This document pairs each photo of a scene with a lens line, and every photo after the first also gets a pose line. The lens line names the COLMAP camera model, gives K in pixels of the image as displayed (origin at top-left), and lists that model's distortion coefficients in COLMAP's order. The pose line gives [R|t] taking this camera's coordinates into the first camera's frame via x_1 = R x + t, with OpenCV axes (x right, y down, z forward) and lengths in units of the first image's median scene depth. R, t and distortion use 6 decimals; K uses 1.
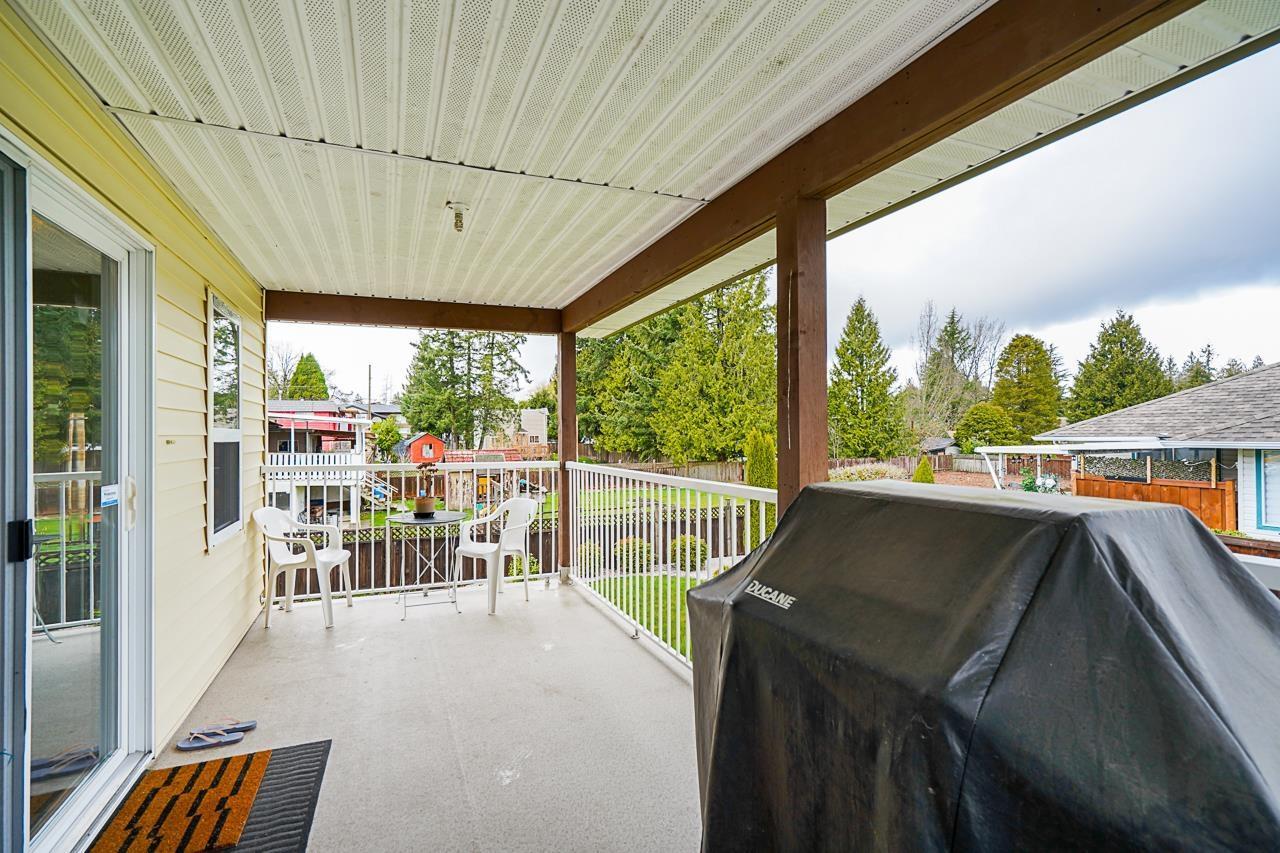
lens RADIAL K [[605.6, 0, 640.0], [0, 605.6, 426.5], [0, 0, 1]] dist [-0.002205, 0.000004]
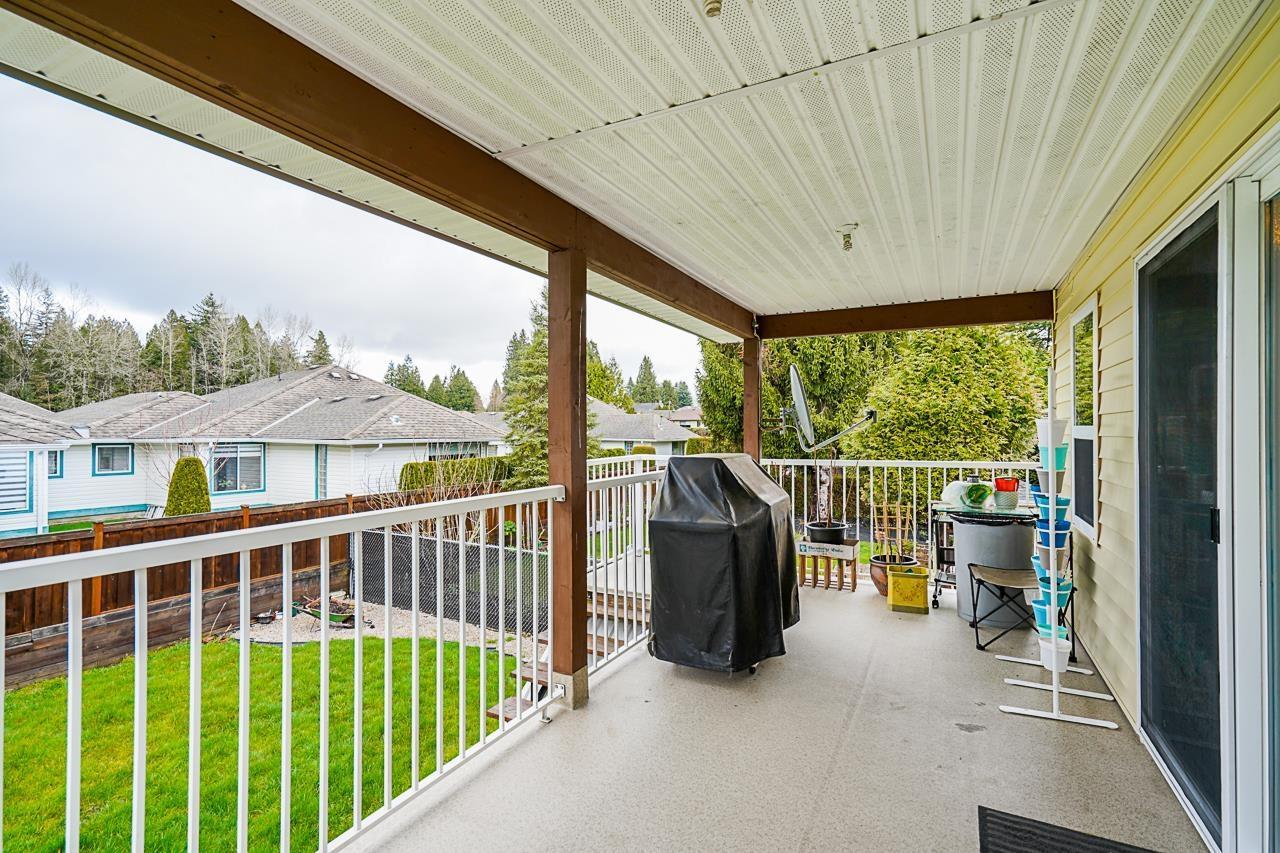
lens RADIAL K [[605.6, 0, 640.0], [0, 605.6, 426.5], [0, 0, 1]] dist [-0.002205, 0.000004]
pose [[-0.644878, 0.014323, 0.764151, -0.710886], [0.002106, 0.999854, -0.016964, 0.009722], [-0.764283, -0.009331, -0.644814, 1.541534]]
